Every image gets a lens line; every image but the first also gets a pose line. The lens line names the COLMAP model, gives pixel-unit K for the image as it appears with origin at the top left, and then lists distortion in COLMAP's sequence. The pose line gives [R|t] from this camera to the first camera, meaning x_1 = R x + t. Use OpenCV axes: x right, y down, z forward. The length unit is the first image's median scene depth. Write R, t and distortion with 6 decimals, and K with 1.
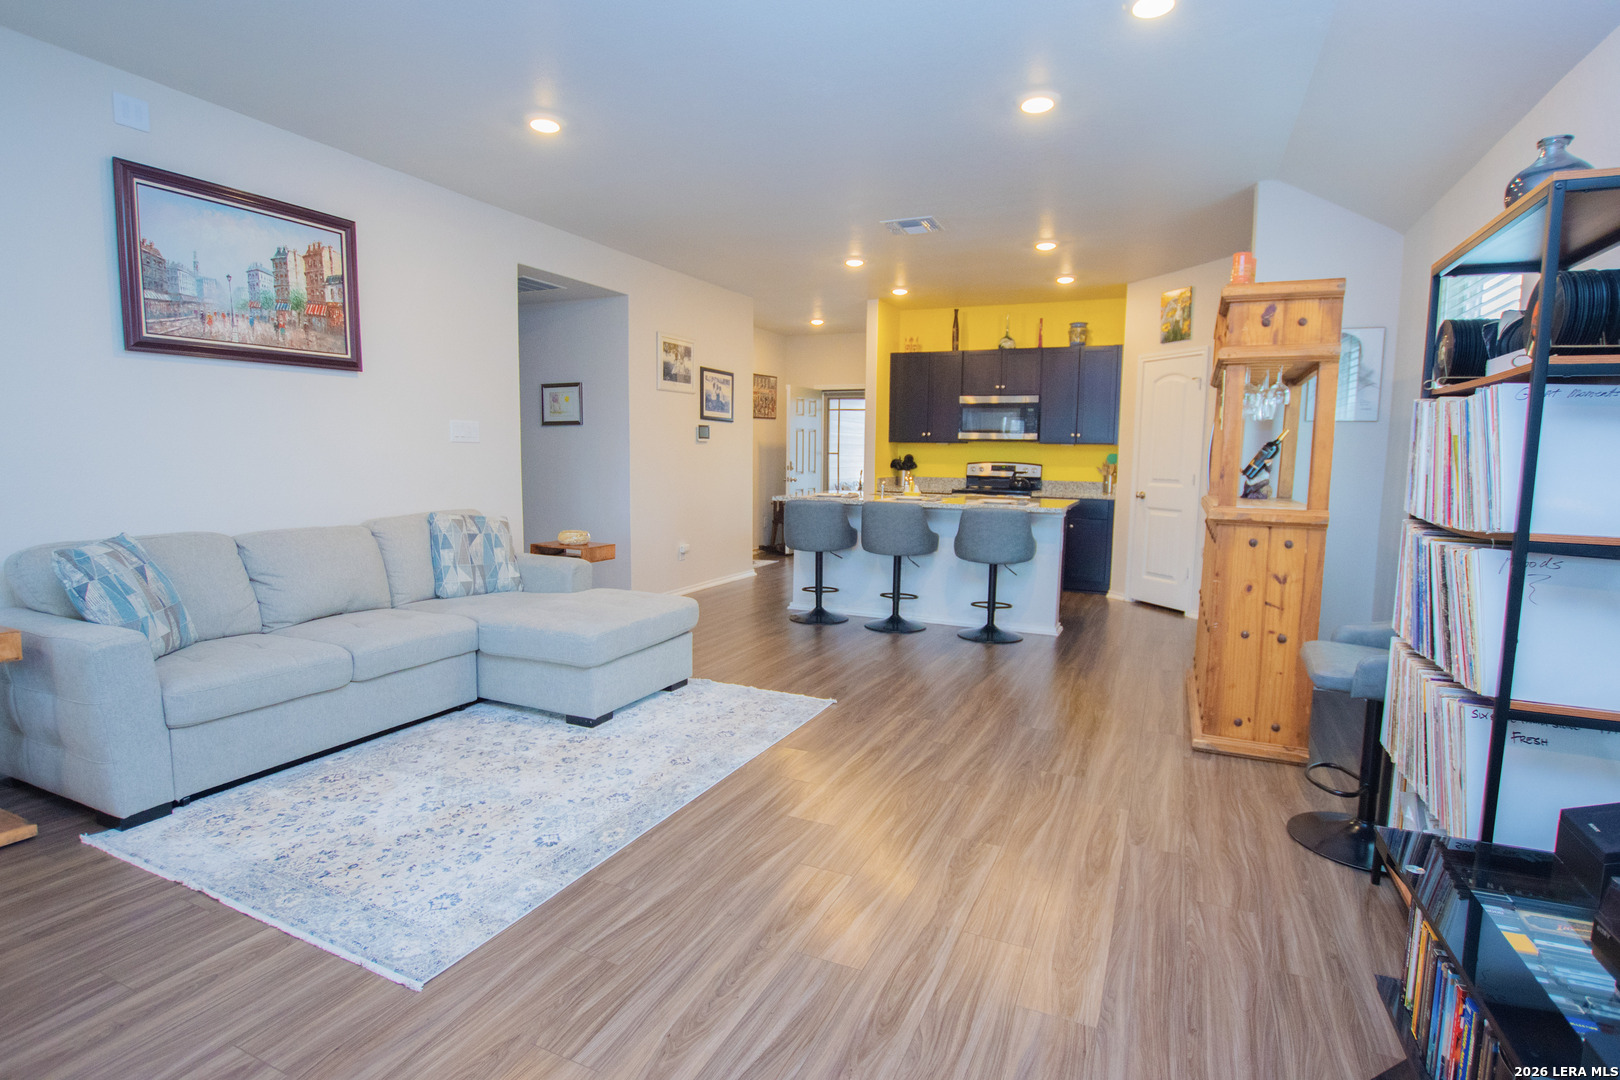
lens RADIAL K [[806.3, 0, 810.0], [0, 806.3, 540.0], [0, 0, 1]] dist [-0.026340, -0.000242]
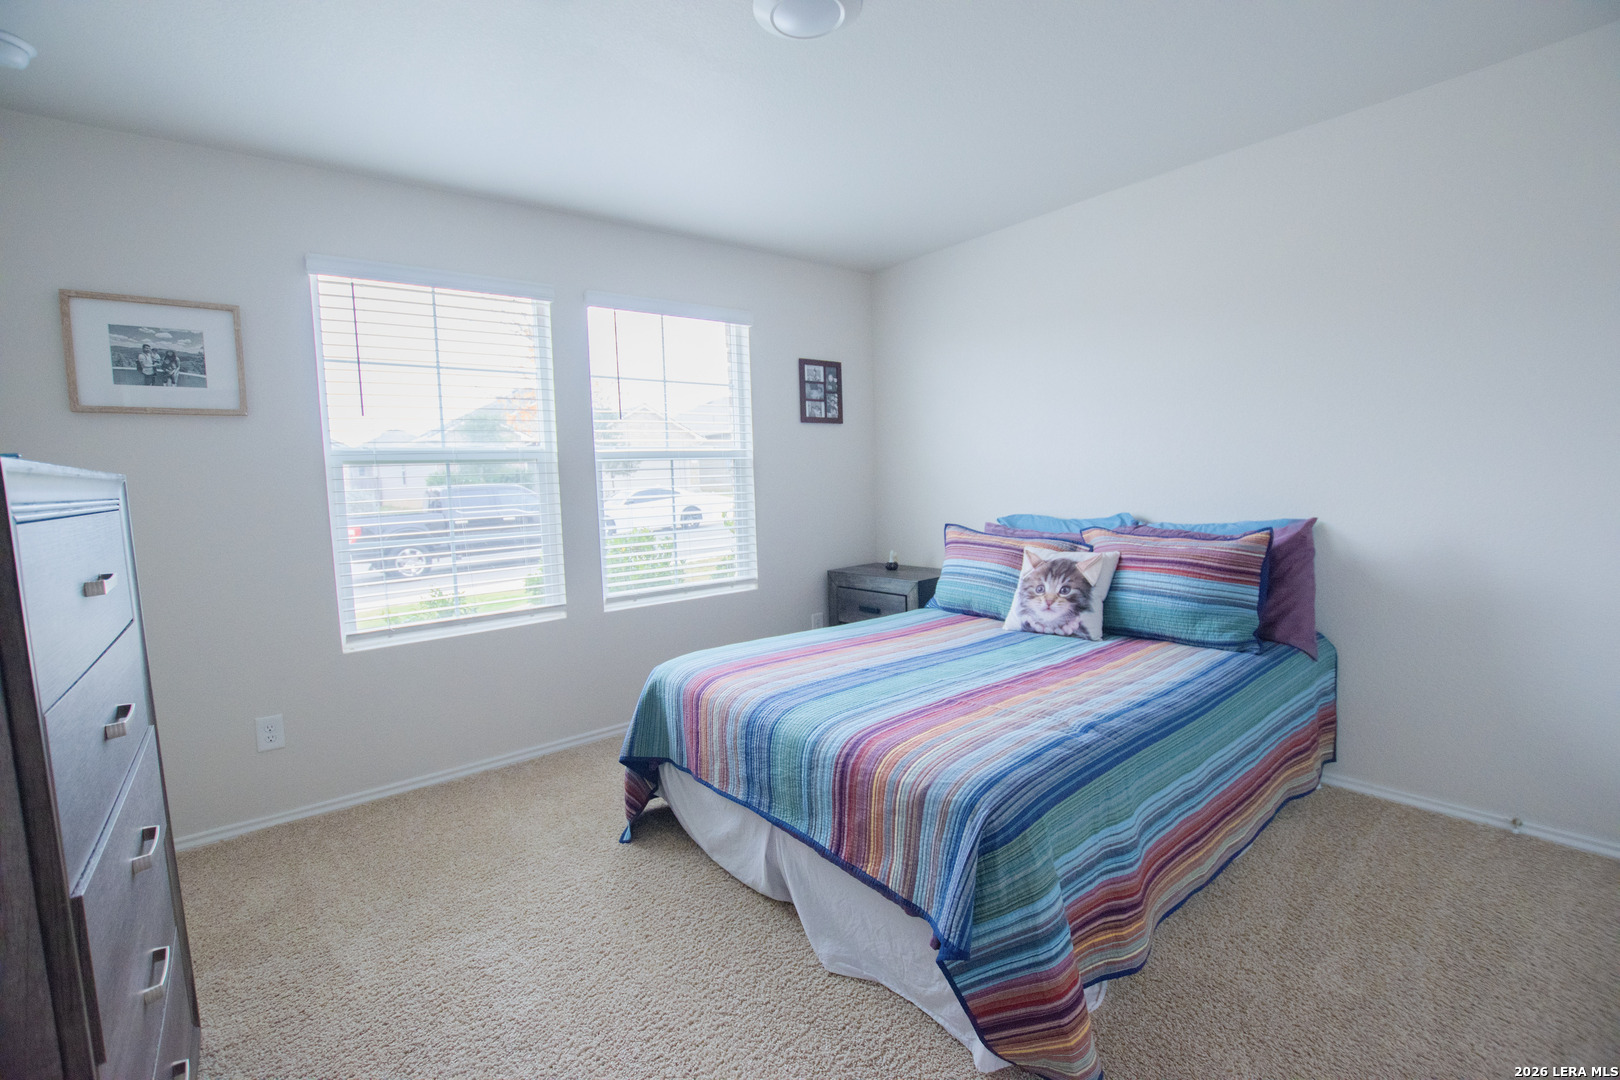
lens RADIAL K [[713.5, 0, 810.0], [0, 713.5, 540.0], [0, 0, 1]] dist [-0.028369, 0.001317]
pose [[0.880130, 0.002586, -0.474726, 0.424307], [-0.006020, 0.999966, -0.005714, 0.213674], [0.474694, 0.007887, 0.880115, -1.323958]]
